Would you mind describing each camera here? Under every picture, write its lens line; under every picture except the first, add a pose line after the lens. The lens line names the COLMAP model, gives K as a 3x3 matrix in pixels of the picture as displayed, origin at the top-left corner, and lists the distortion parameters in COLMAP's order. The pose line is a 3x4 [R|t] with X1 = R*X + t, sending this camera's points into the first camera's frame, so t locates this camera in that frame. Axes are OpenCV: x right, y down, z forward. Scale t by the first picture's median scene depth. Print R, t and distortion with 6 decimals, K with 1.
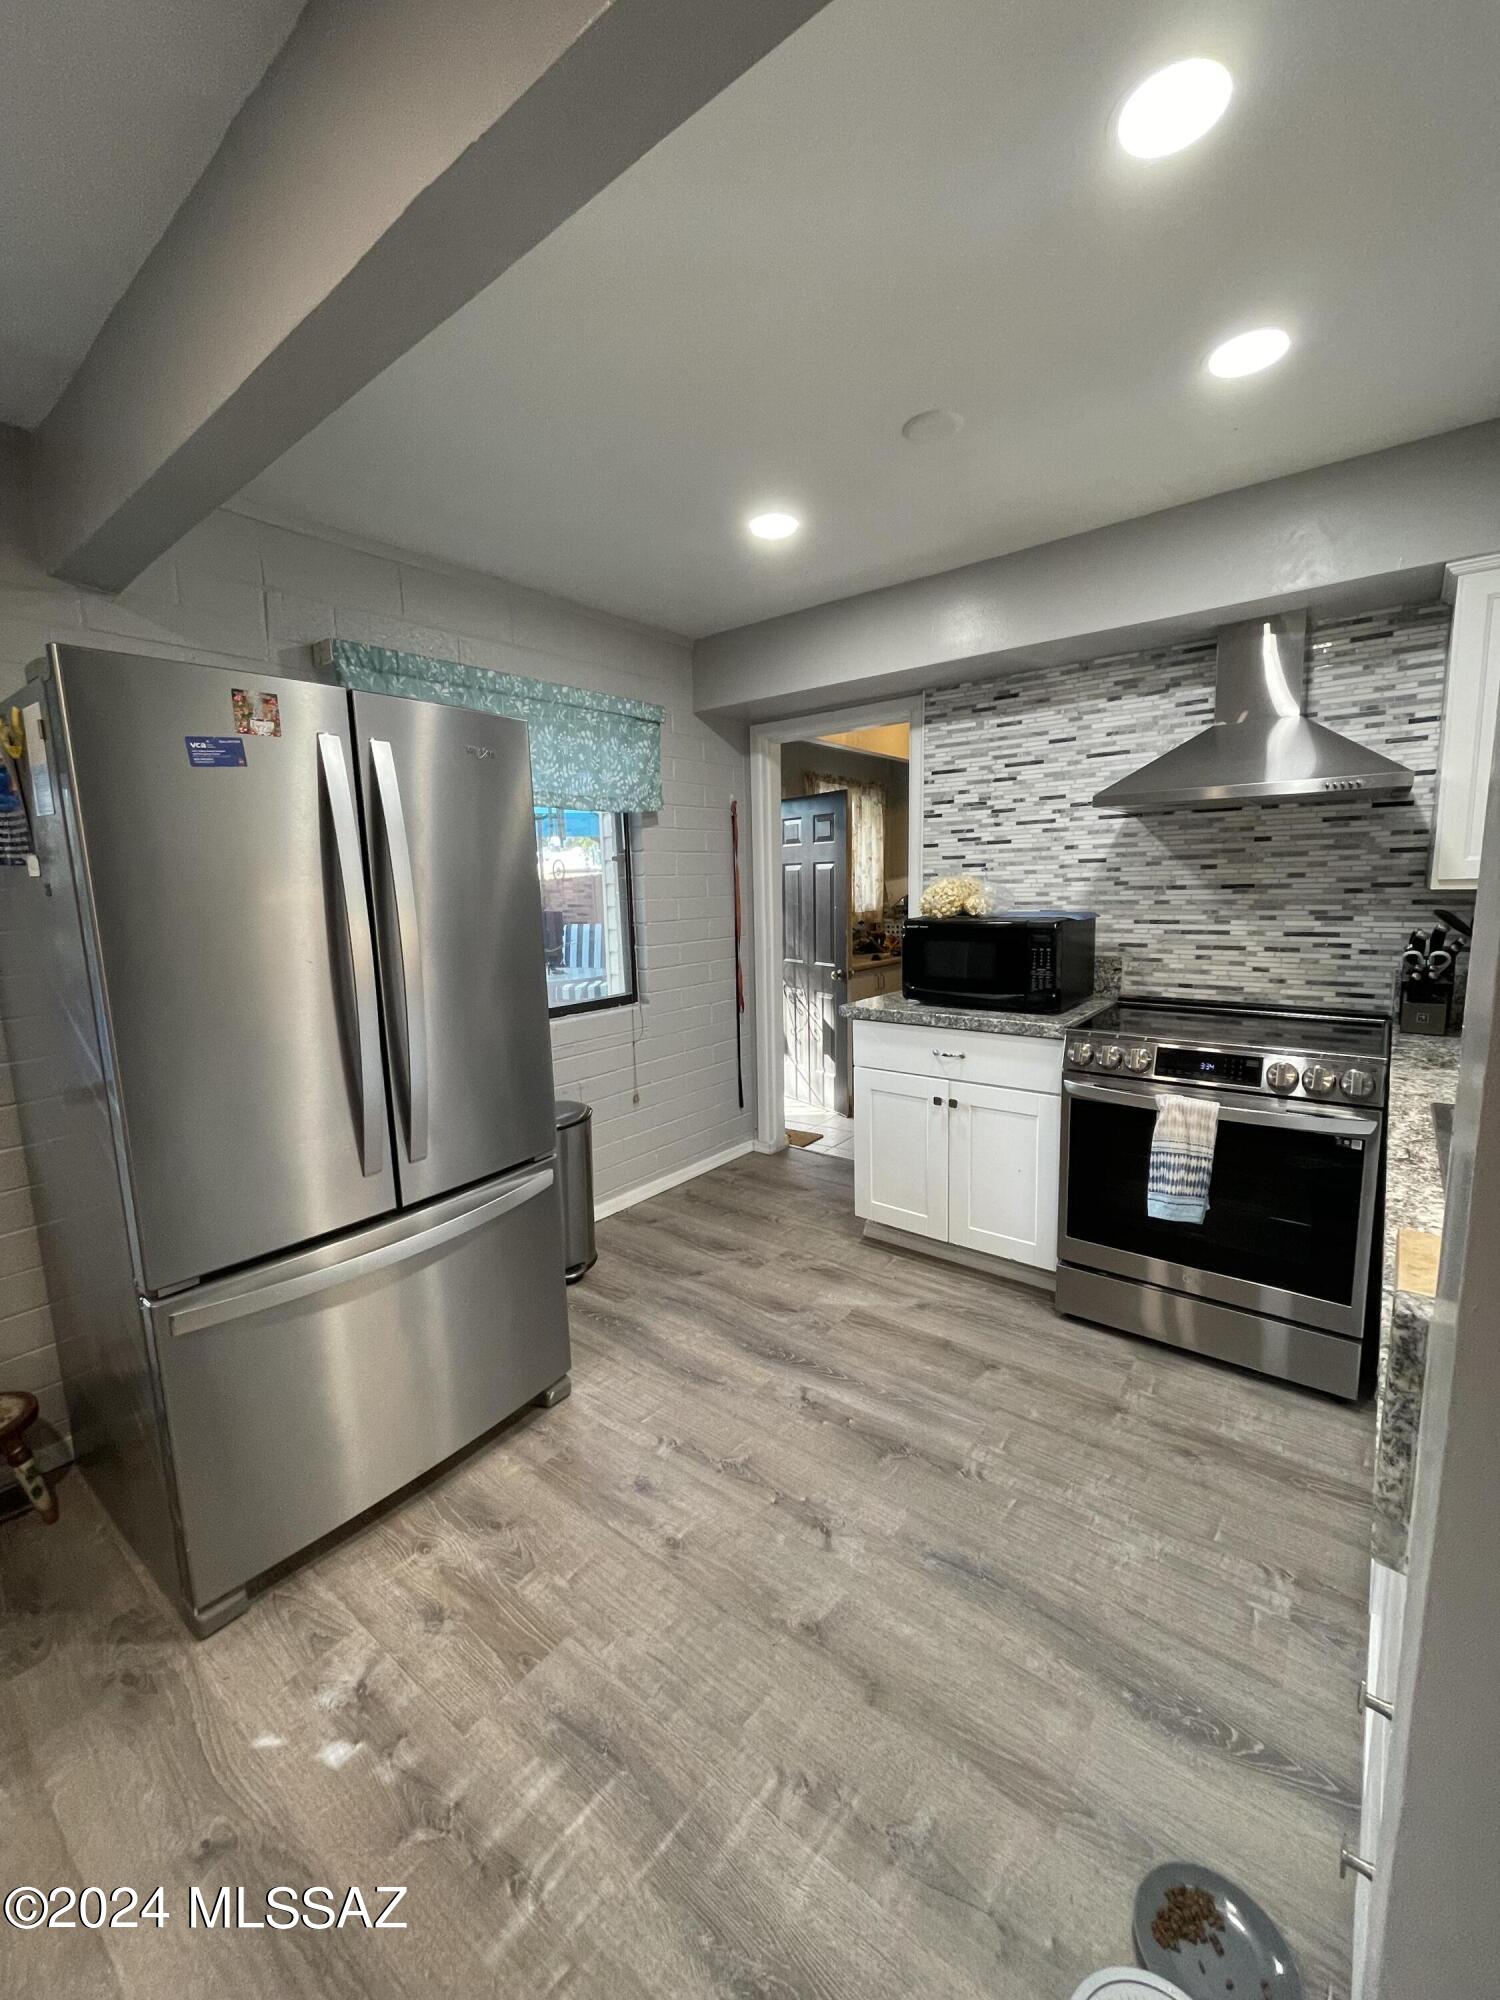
lens RADIAL K [[798.5, 0, 739.1], [0, 798.5, 990.2], [0, 0, 1]] dist [-0.008018, -0.000303]
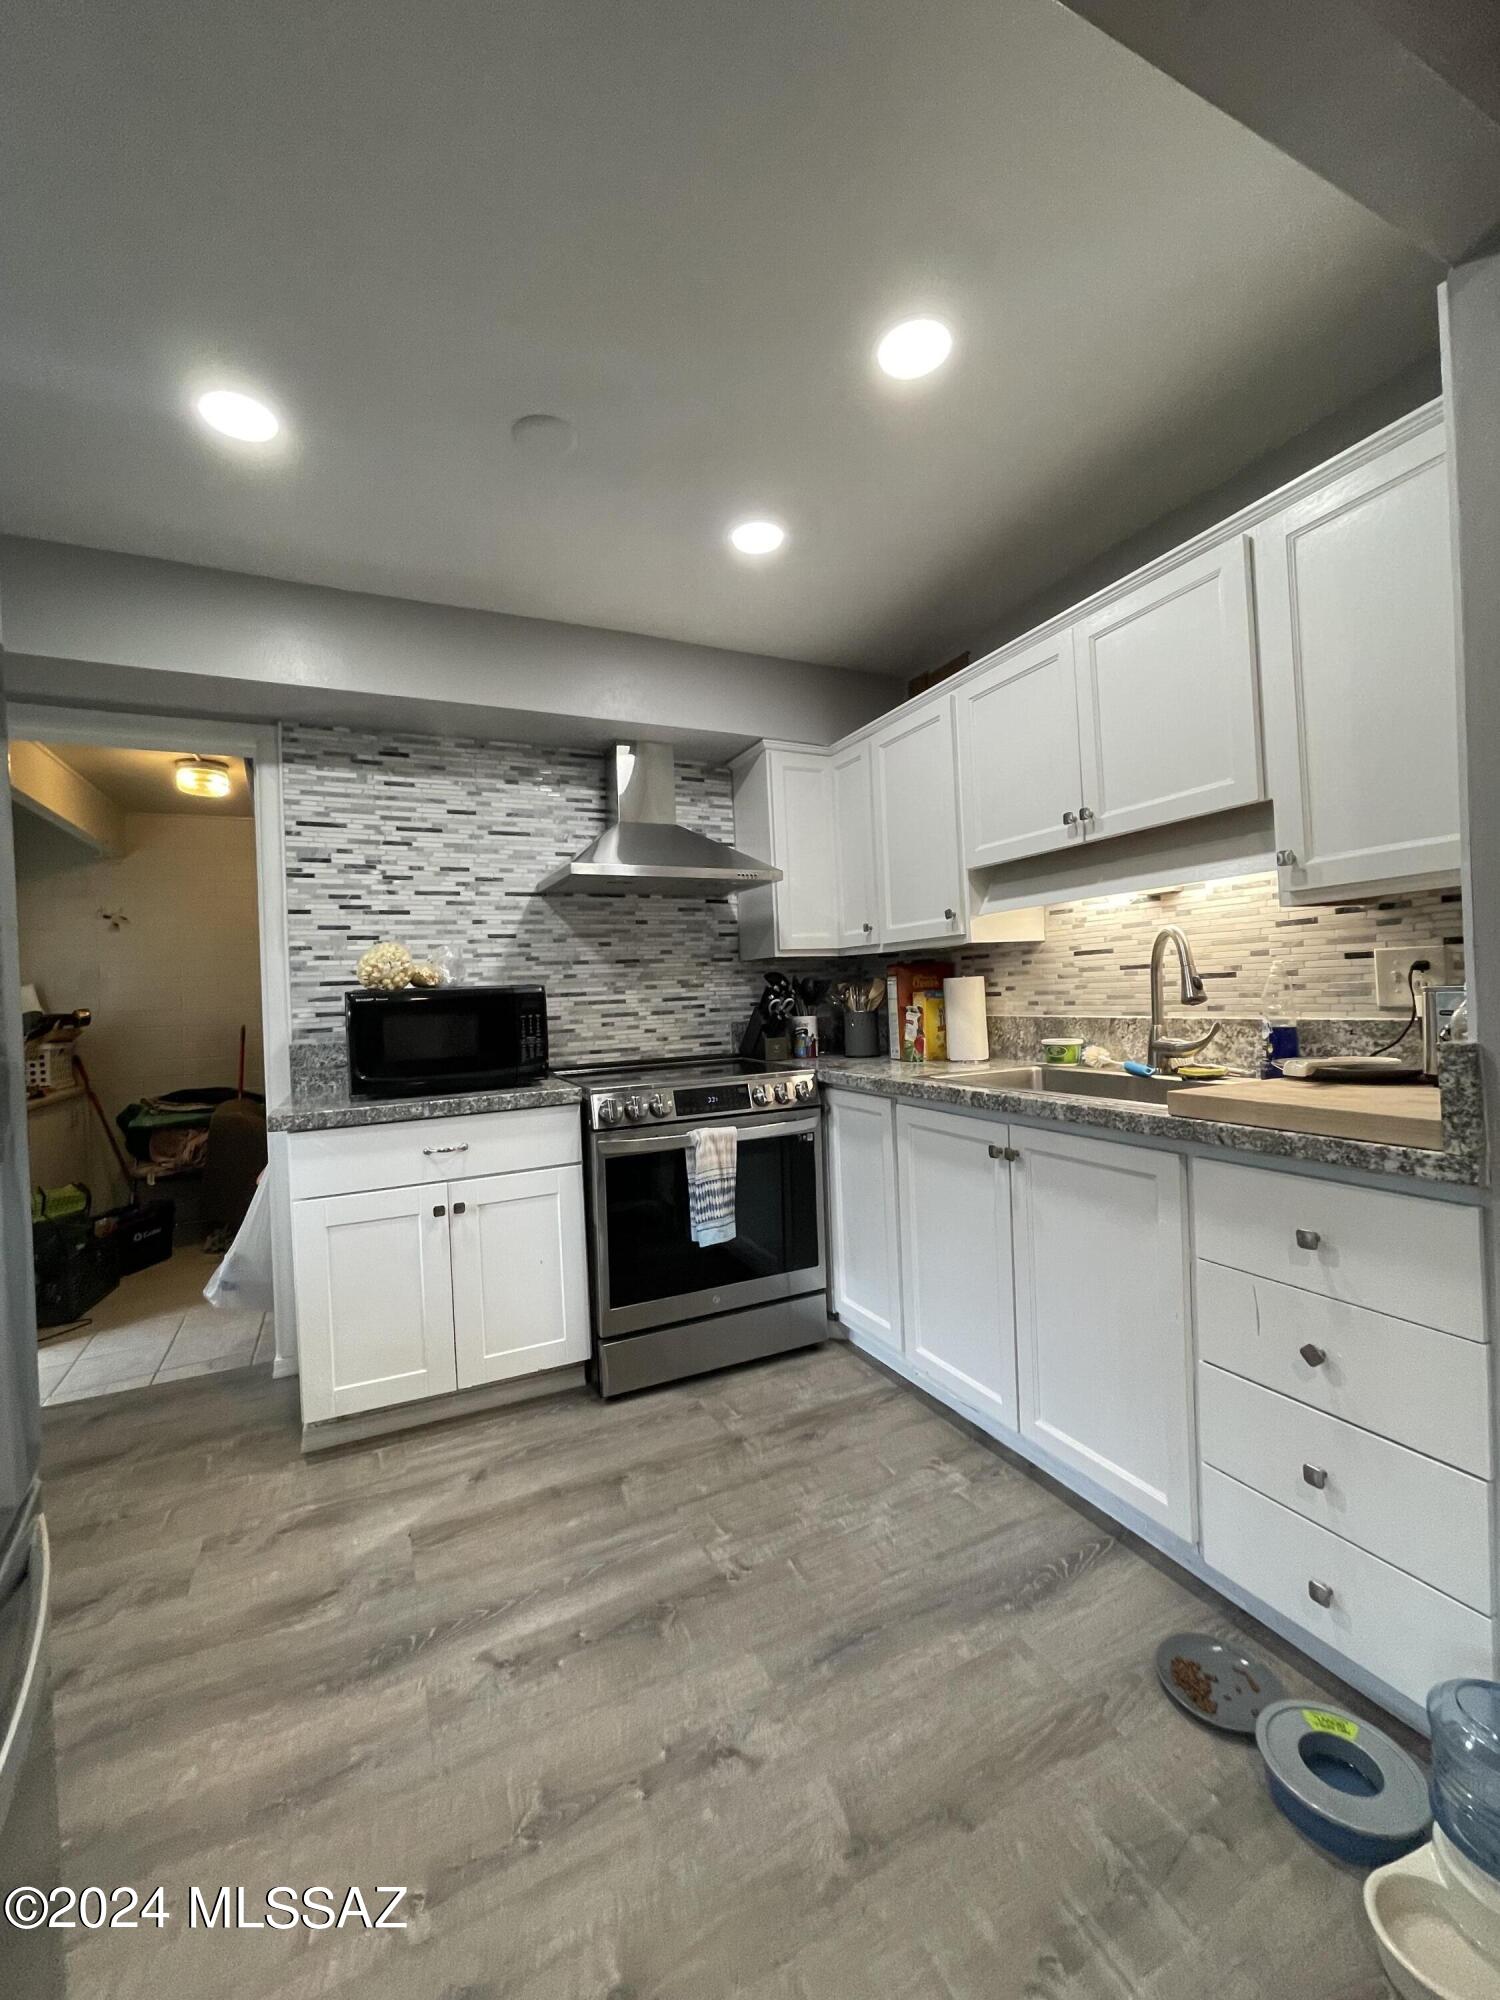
lens RADIAL K [[804.2, 0, 750.5], [0, 804.2, 987.4], [0, 0, 1]] dist [0.001779, 0.000068]
pose [[0.437806, 0.011467, 0.898996, -0.344616], [0.148675, 0.985229, -0.084971, 0.033070], [-0.886691, 0.170859, 0.429635, 0.335435]]
